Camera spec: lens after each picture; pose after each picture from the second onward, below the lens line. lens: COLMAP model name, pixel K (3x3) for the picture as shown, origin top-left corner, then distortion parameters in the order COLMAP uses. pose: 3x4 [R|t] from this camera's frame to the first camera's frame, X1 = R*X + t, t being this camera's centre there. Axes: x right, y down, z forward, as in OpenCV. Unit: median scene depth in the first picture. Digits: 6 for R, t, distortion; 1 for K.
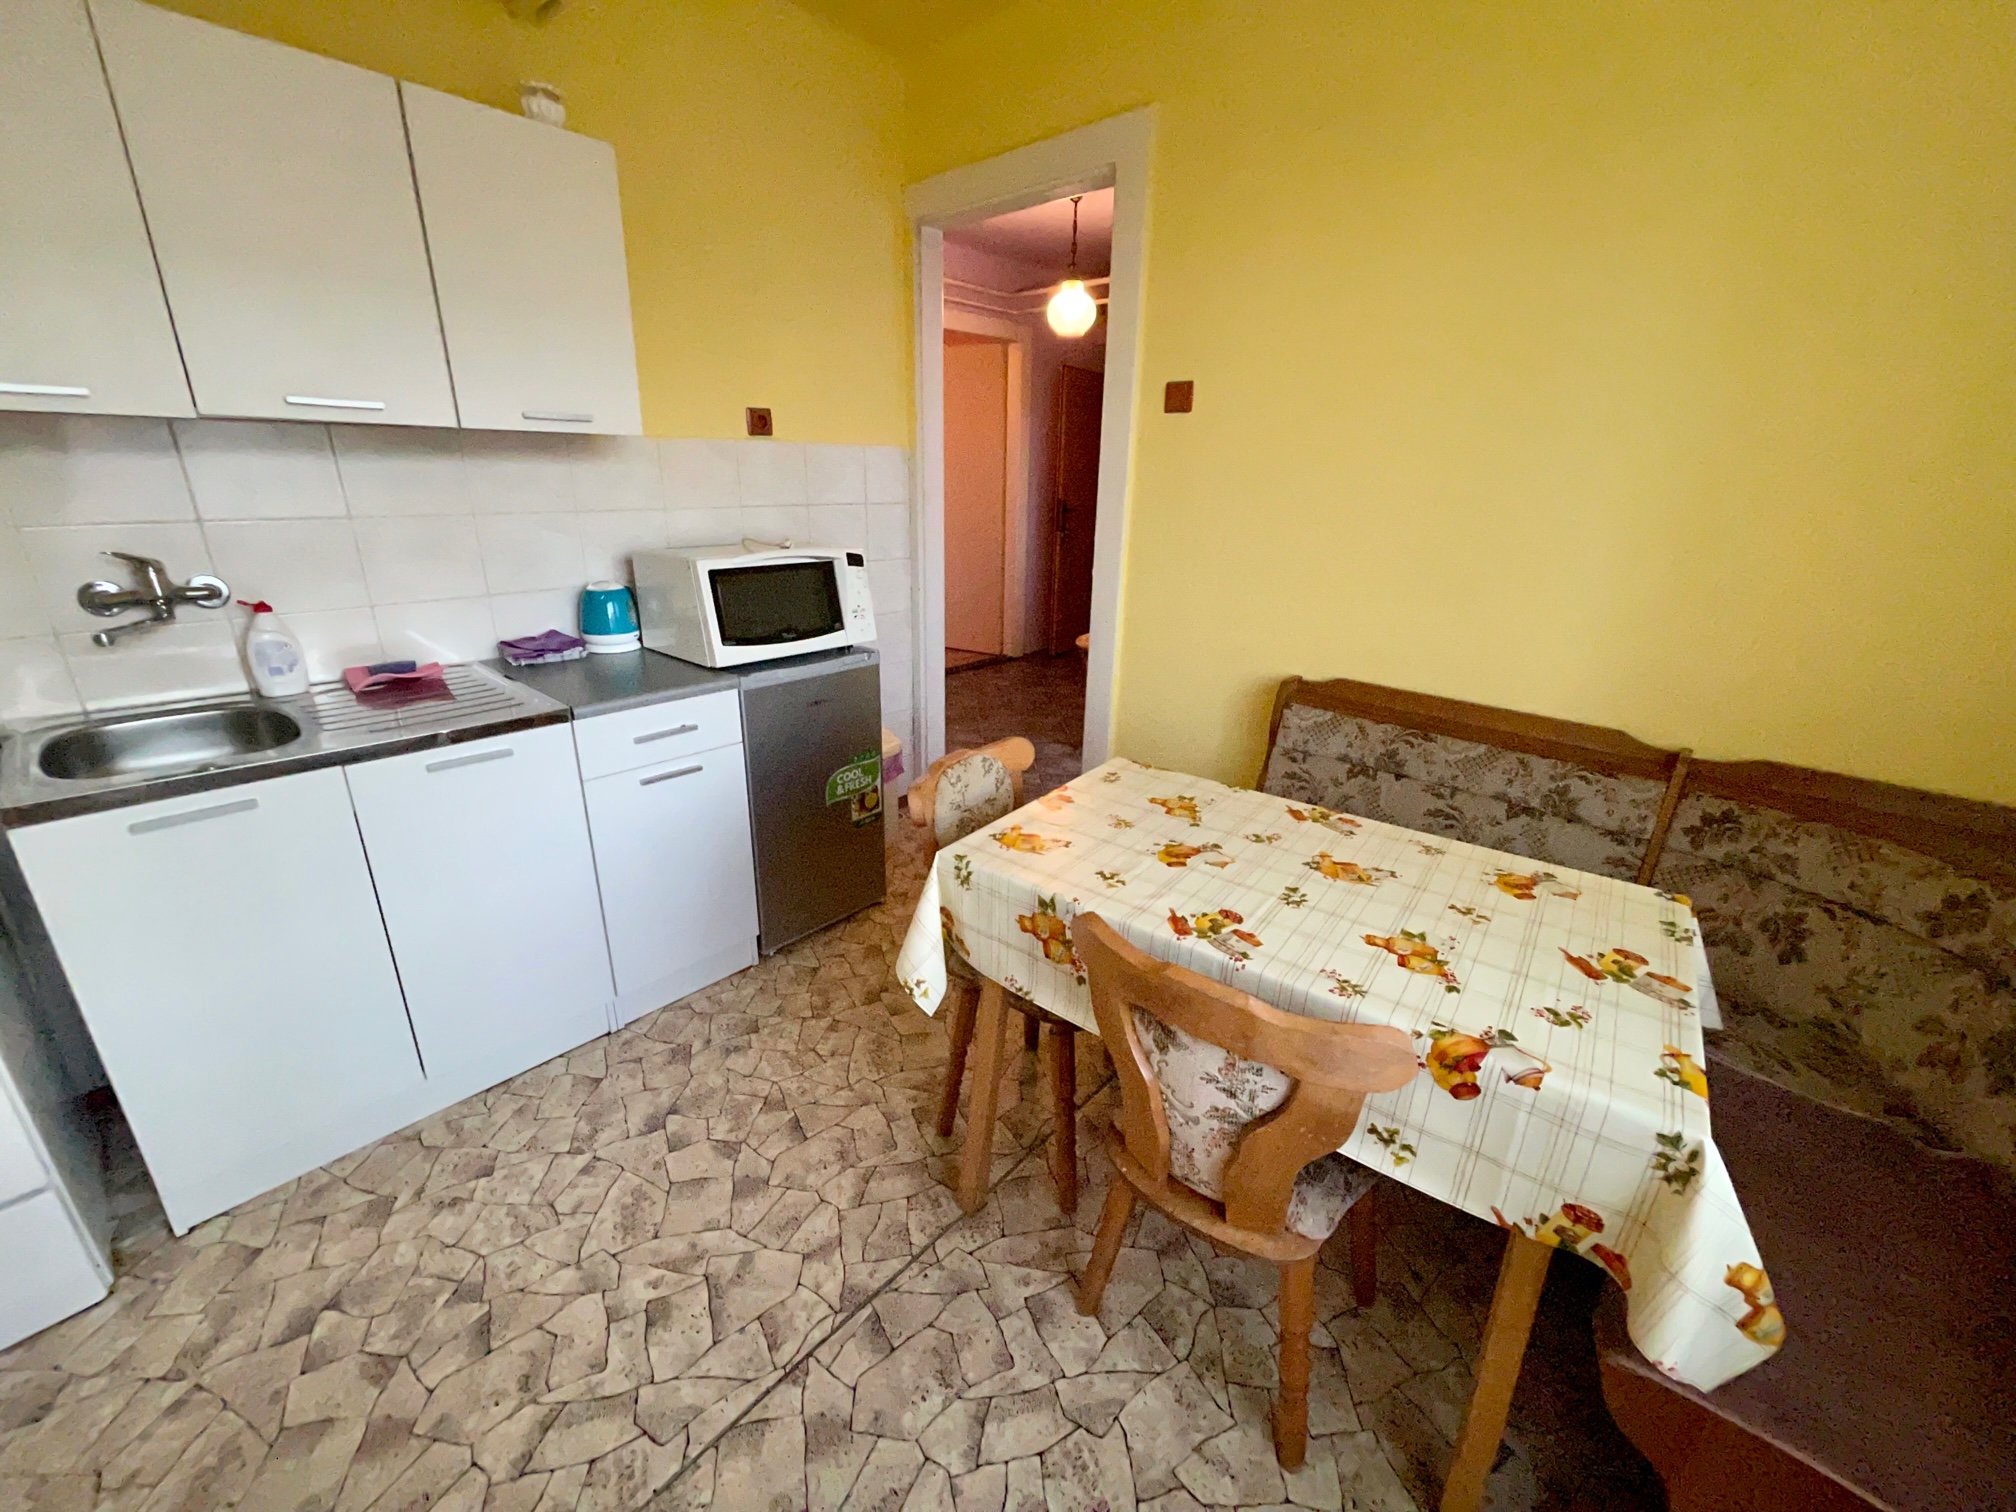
lens RADIAL K [[807.8, 0, 1003.3], [0, 807.8, 753.6], [0, 0, 1]] dist [-0.000131, 0.000192]
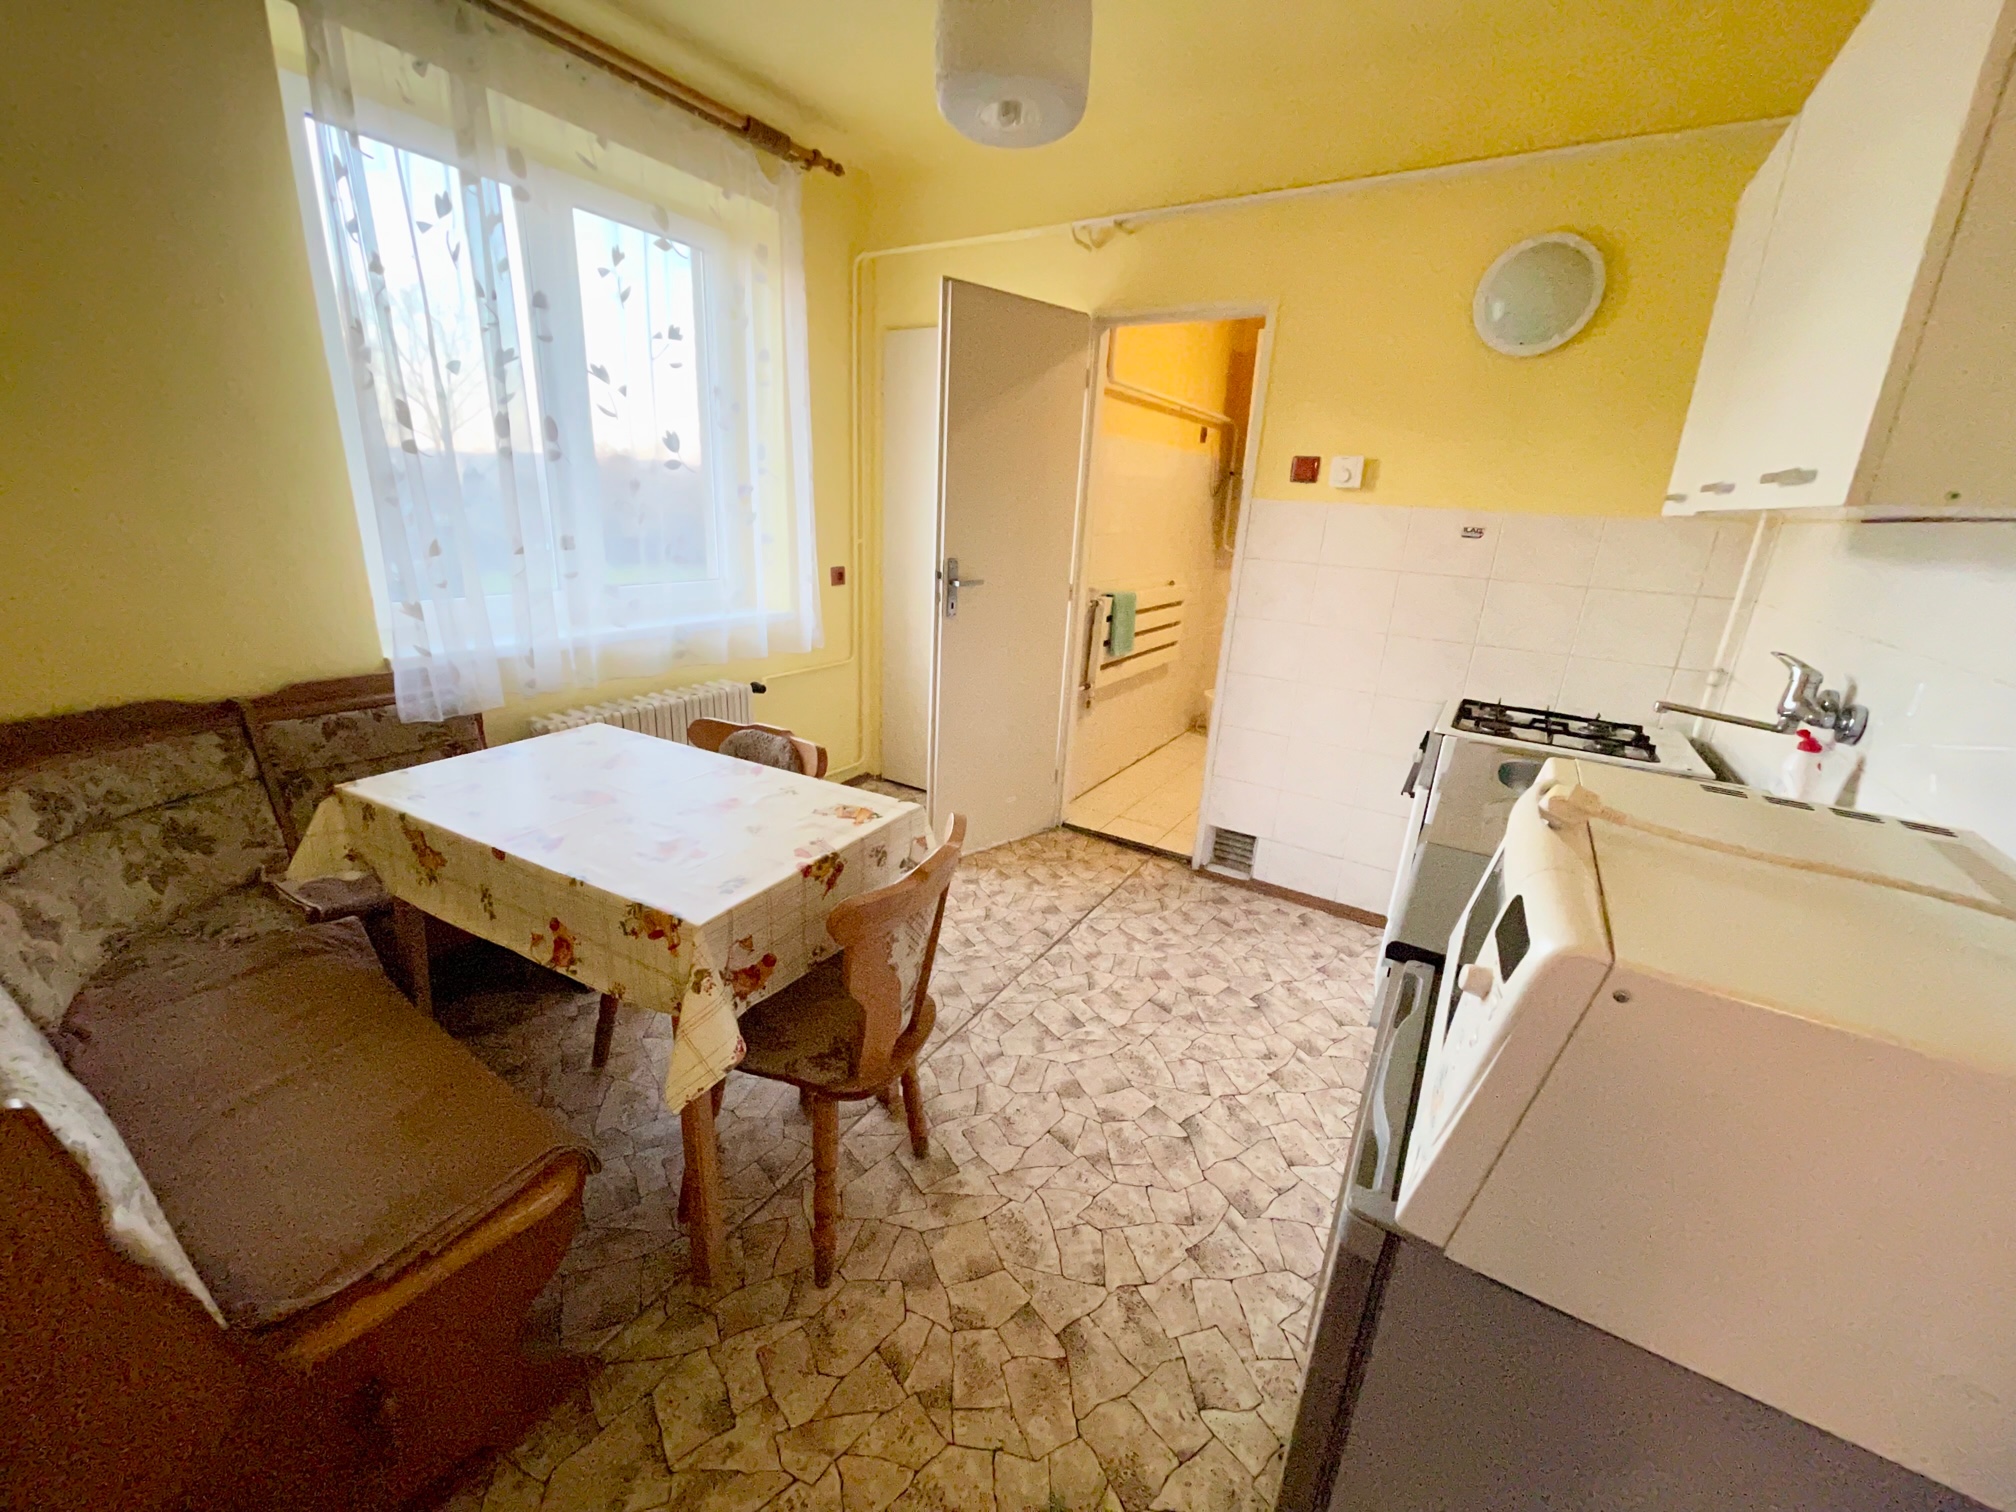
lens RADIAL K [[807.8, 0, 1002.7], [0, 807.8, 748.4], [0, 0, 1]] dist [-0.000131, 0.000192]
pose [[-0.982408, -0.019700, -0.185703, 0.028286], [-0.128520, 0.792785, 0.595798, -0.647495], [0.135485, 0.609183, -0.781370, 1.767089]]
